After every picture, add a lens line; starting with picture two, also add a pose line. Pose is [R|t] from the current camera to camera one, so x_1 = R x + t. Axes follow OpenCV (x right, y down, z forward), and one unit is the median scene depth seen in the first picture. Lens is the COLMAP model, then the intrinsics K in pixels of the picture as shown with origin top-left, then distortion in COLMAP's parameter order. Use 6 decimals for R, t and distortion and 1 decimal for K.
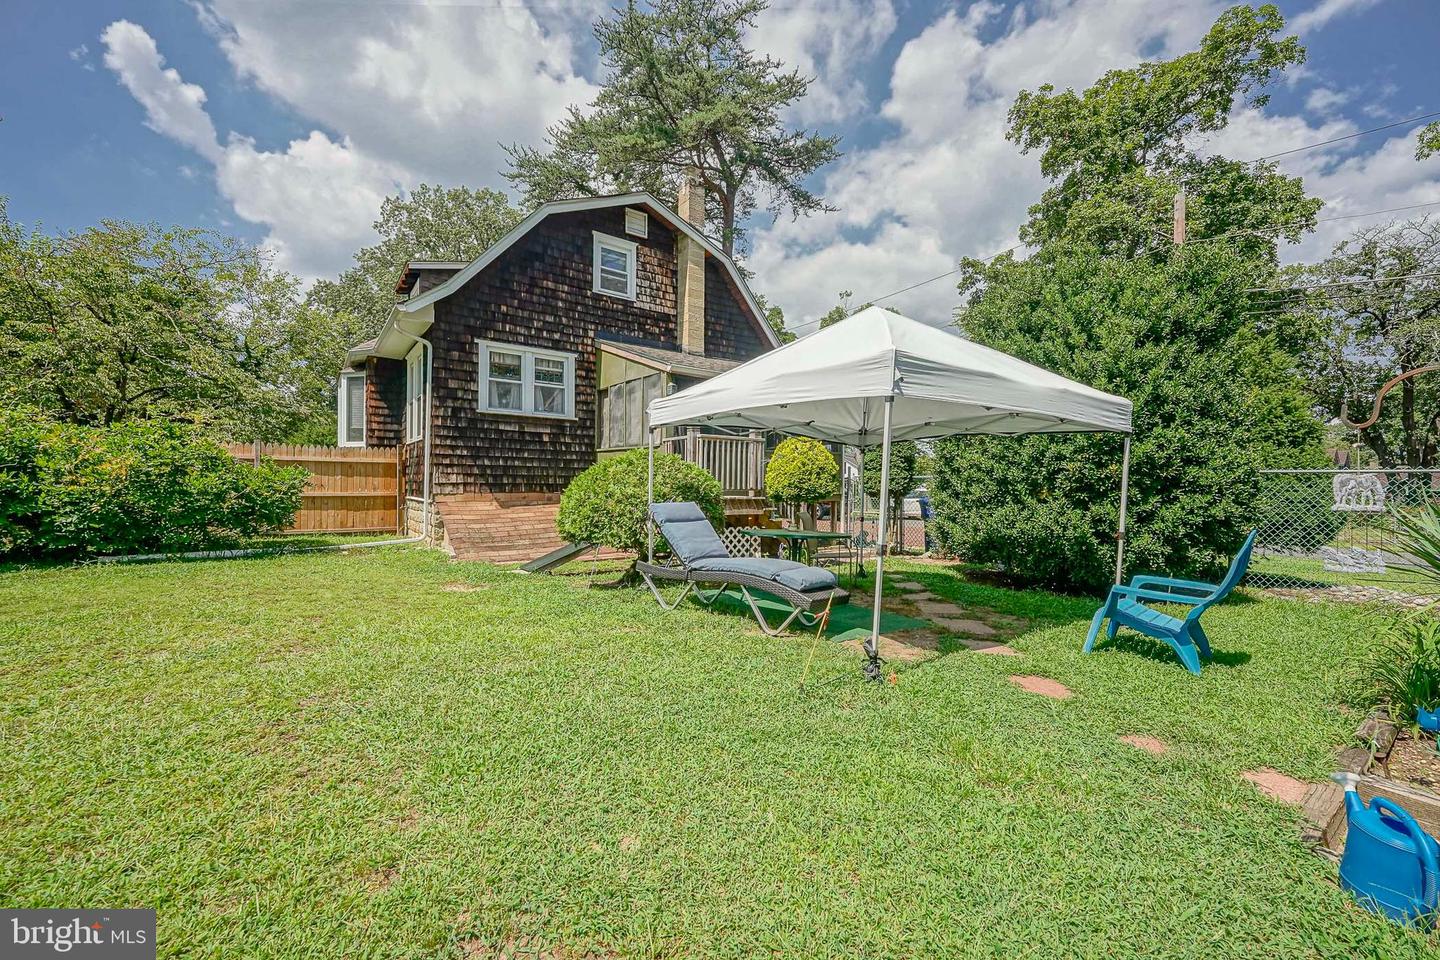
lens RADIAL K [[594.0, 0, 713.5], [0, 594.0, 482.2], [0, 0, 1]] dist [0.001198, 0.000477]
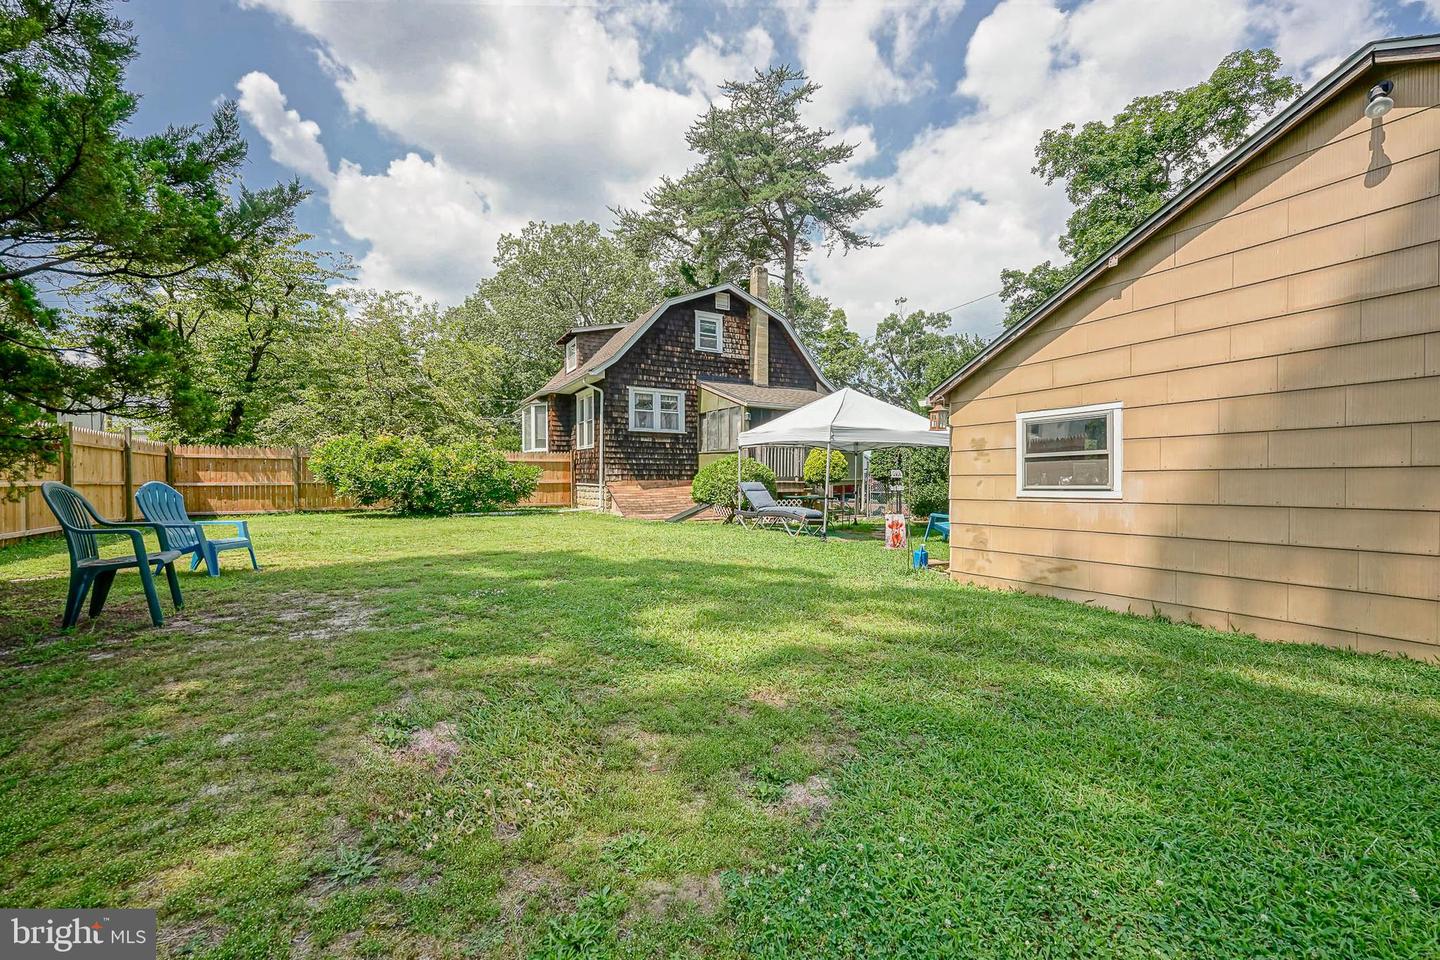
lens RADIAL K [[594.0, 0, 710.8], [0, 594.0, 479.5], [0, 0, 1]] dist [0.001198, 0.000477]
pose [[0.992550, -0.007332, -0.121613, 0.010260], [0.008598, 0.999914, 0.009890, 0.000571], [0.121530, -0.010862, 0.992528, -0.244934]]
